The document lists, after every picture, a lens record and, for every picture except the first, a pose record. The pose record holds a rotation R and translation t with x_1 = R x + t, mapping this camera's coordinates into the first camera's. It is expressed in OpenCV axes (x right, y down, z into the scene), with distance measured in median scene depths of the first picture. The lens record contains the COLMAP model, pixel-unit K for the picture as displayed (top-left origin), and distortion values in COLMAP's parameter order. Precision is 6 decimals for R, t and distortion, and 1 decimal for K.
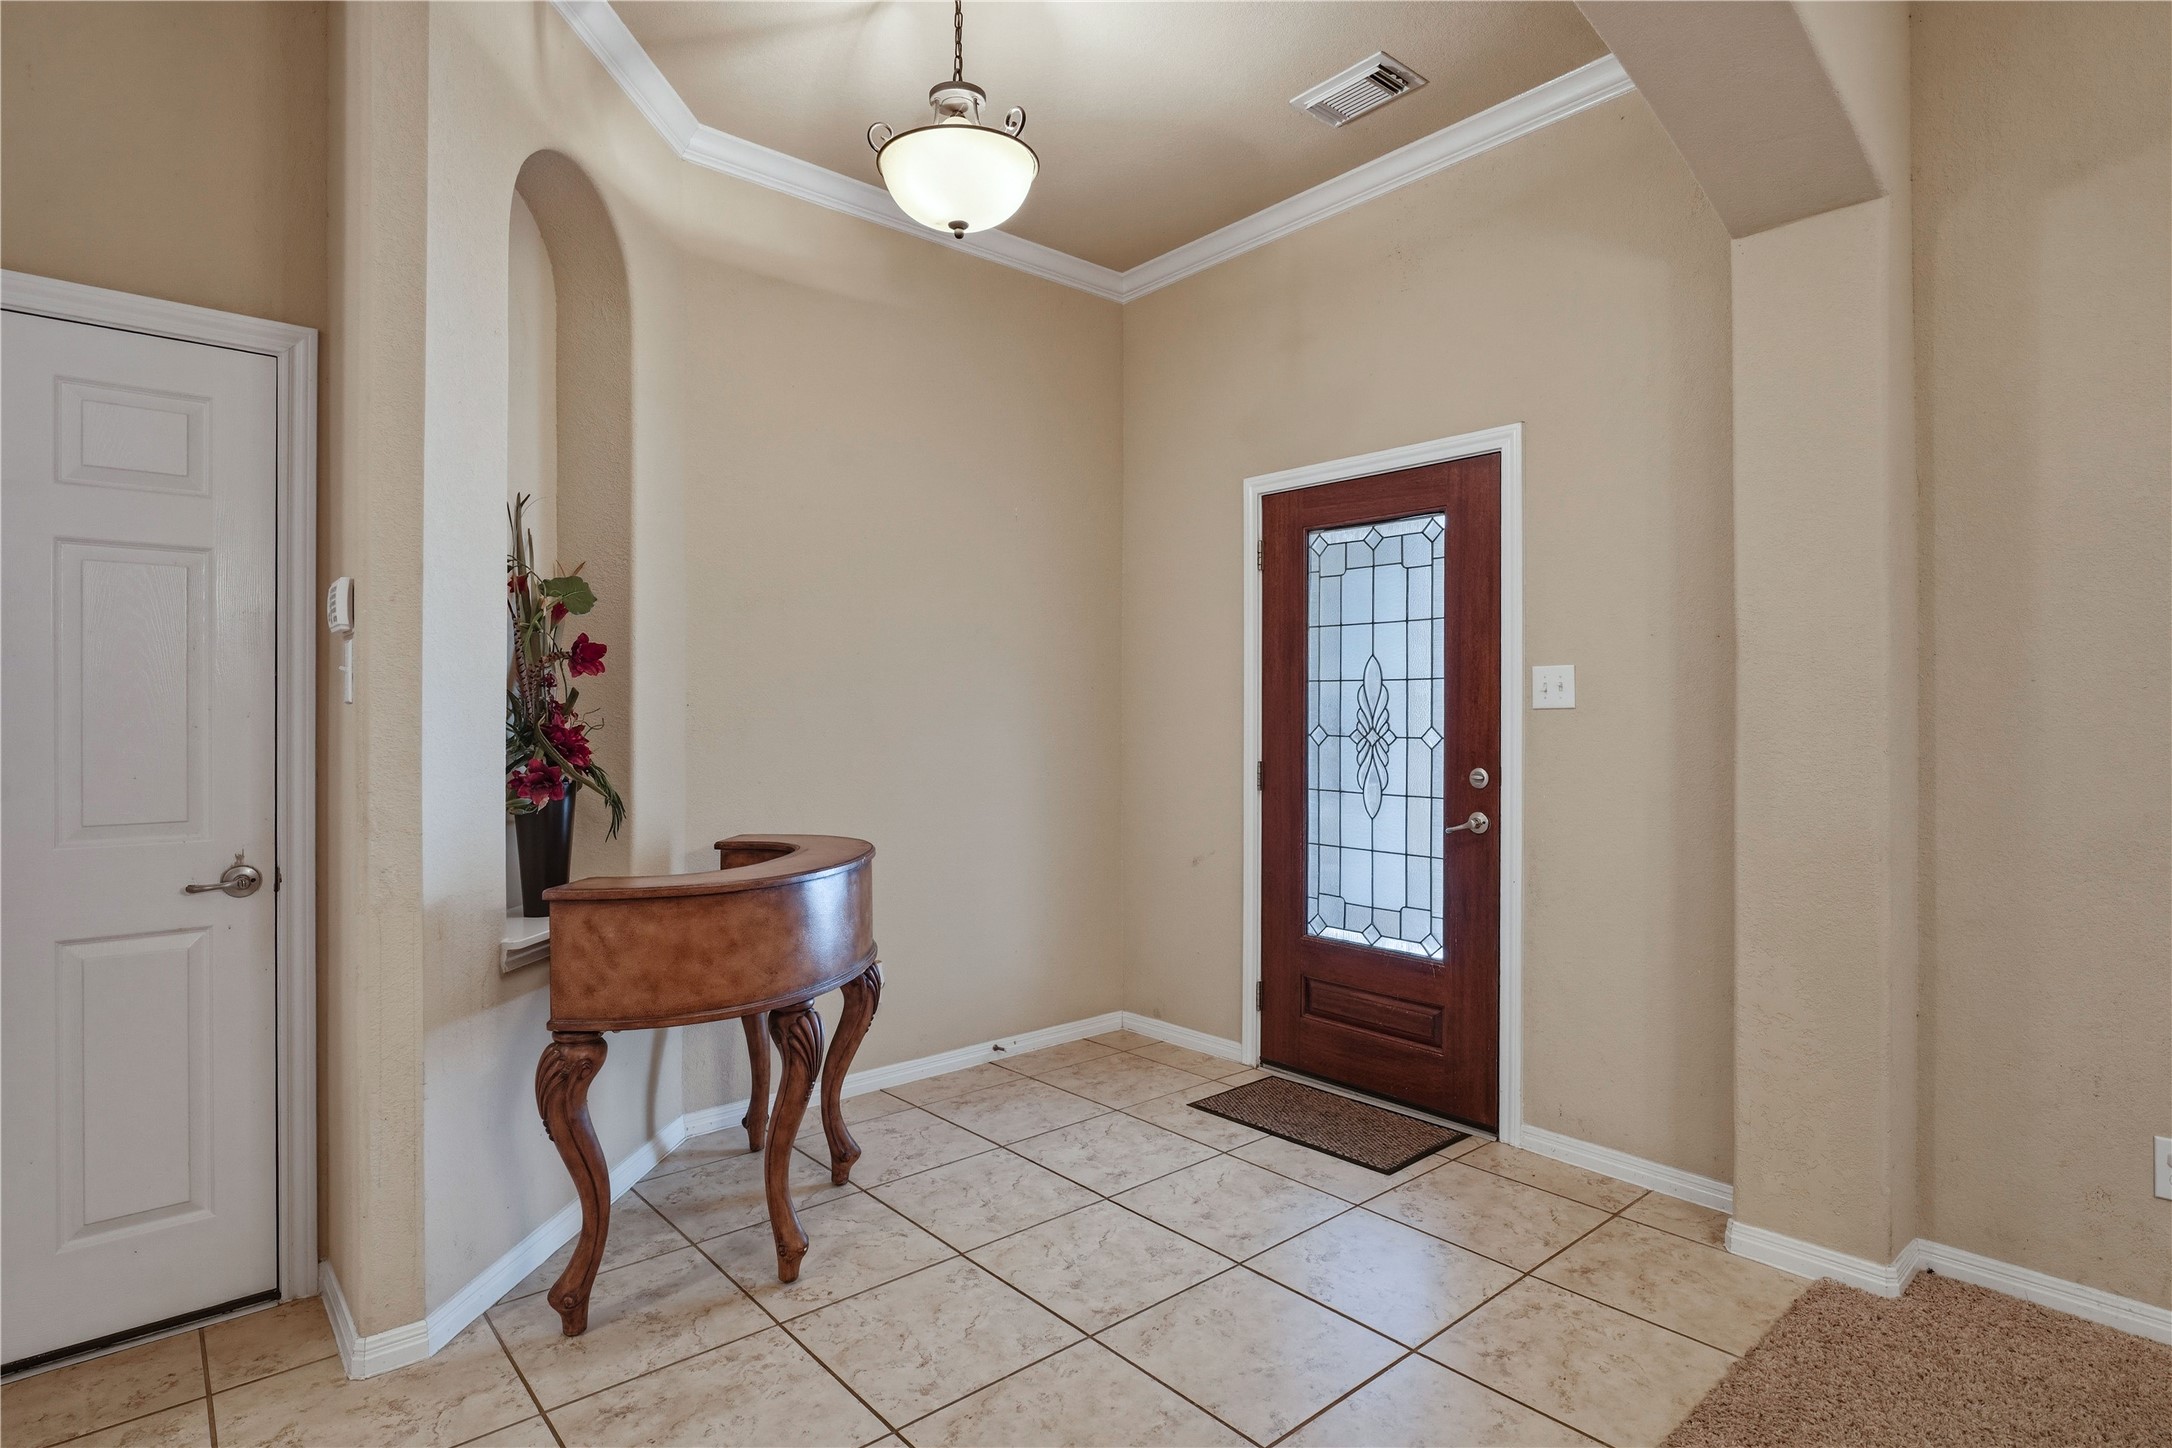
lens RADIAL K [[1094.5, 0, 1085.0], [0, 1094.5, 721.7], [0, 0, 1]] dist [0.000711, 0.000034]
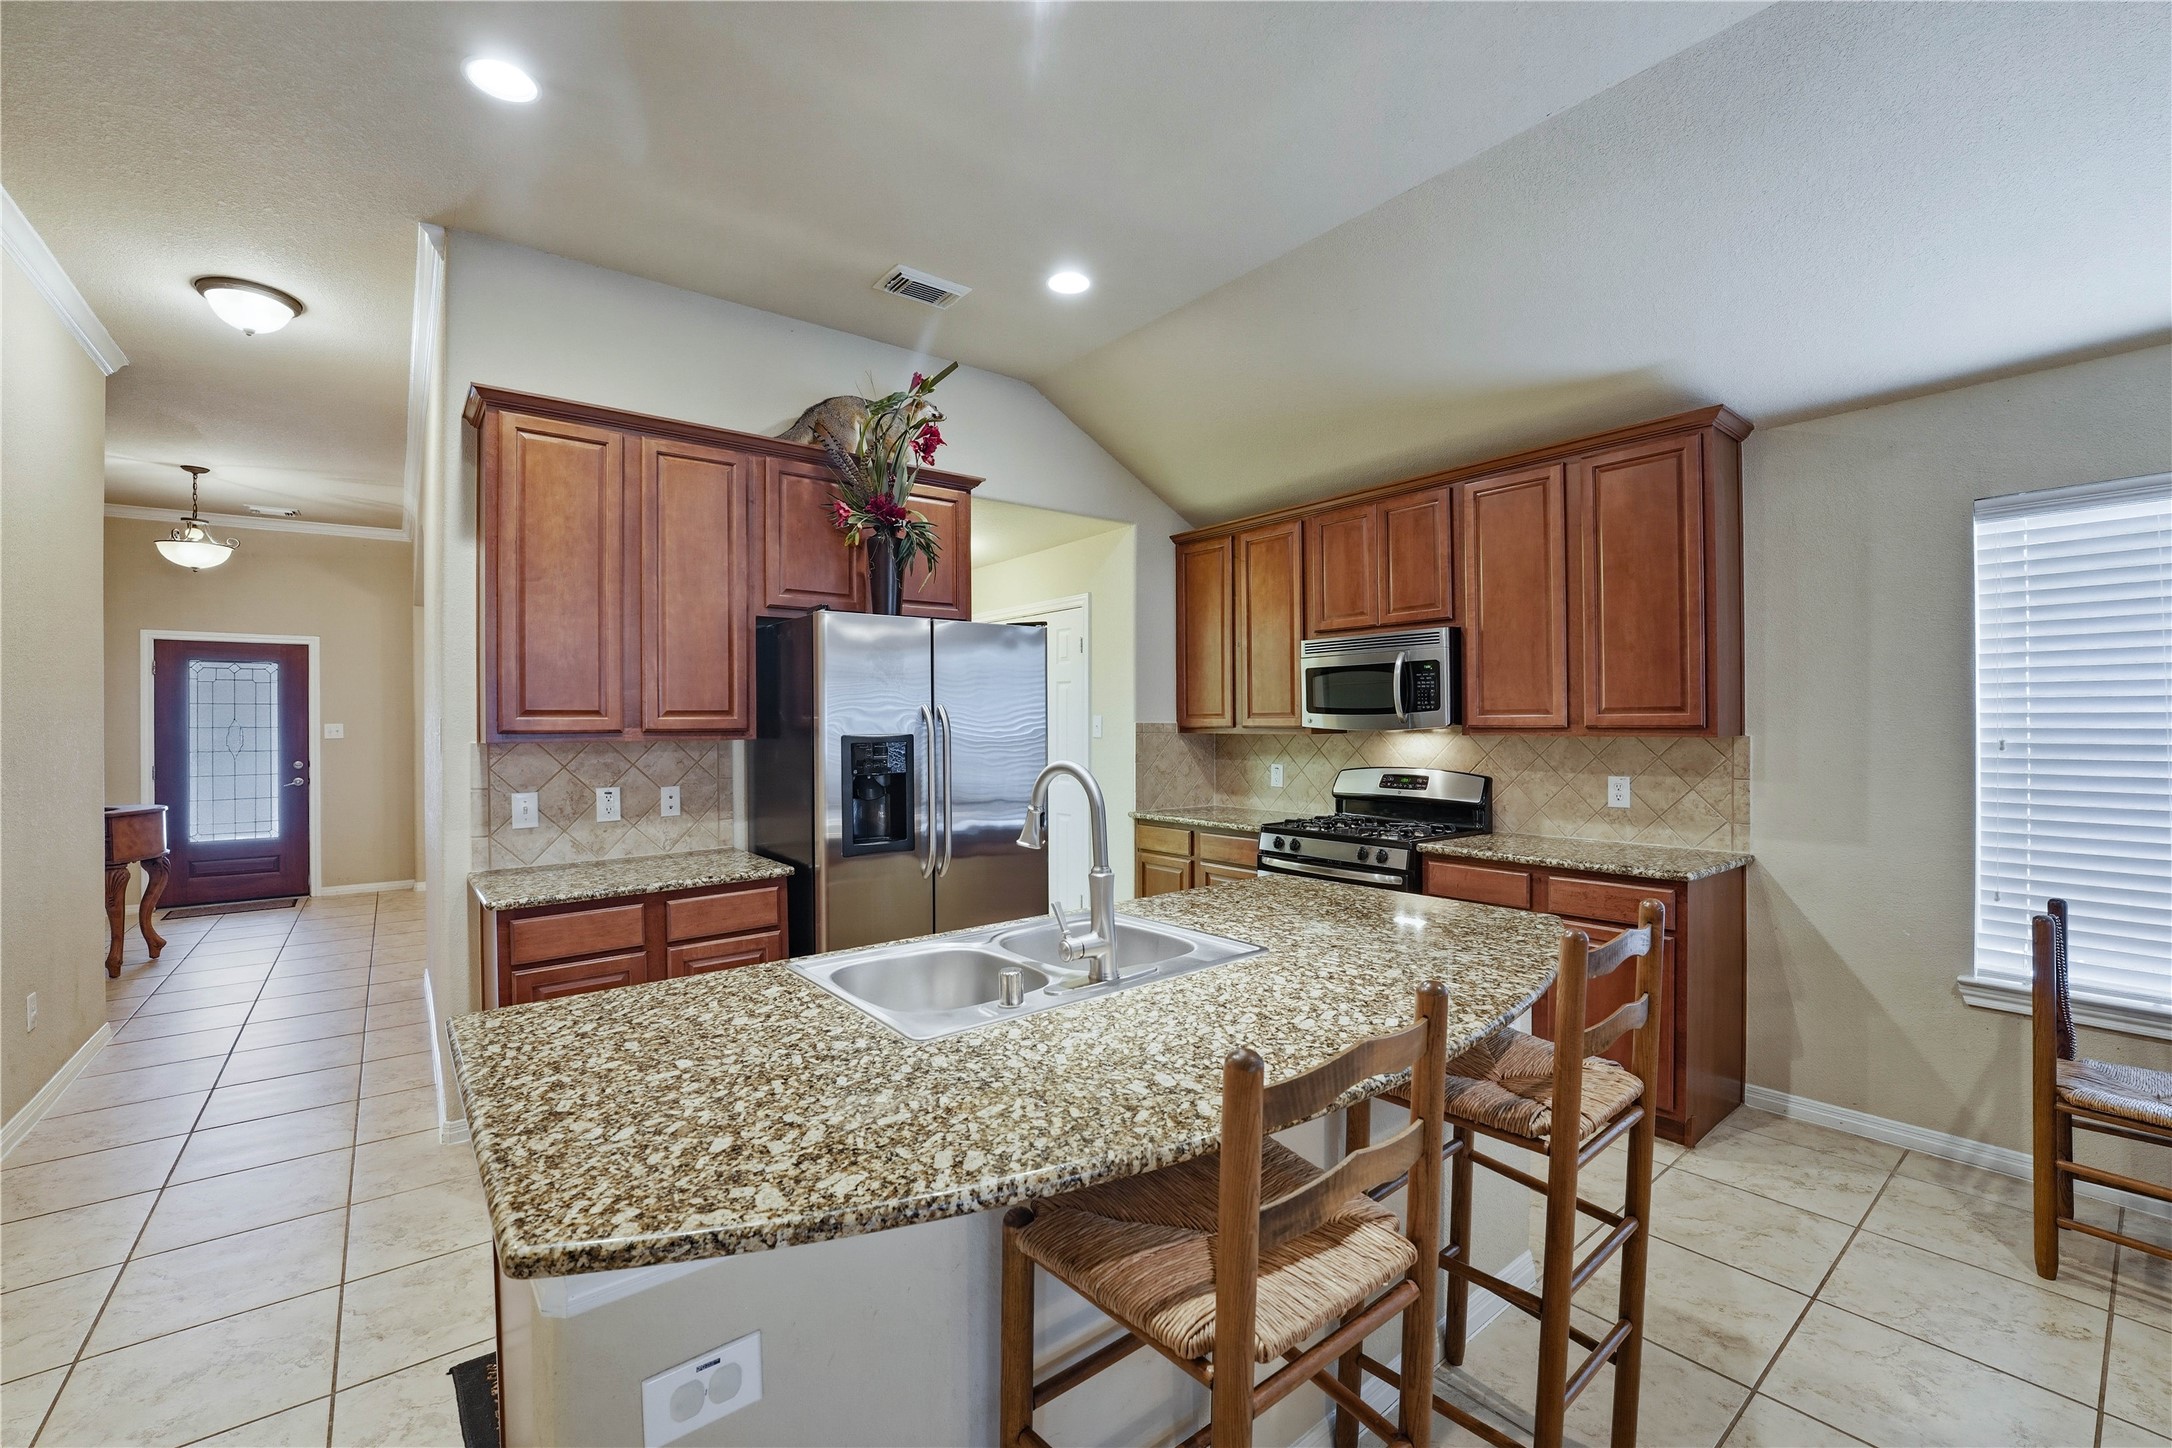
lens RADIAL K [[877.7, 0, 1086.0], [0, 877.7, 725.4], [0, 0, 1]] dist [0.000565, 0.000022]
pose [[0.042967, 0.000924, 0.999076, -1.686975], [0.006490, 0.999978, -0.001203, -0.030457], [-0.999055, 0.006535, 0.042960, -1.004668]]
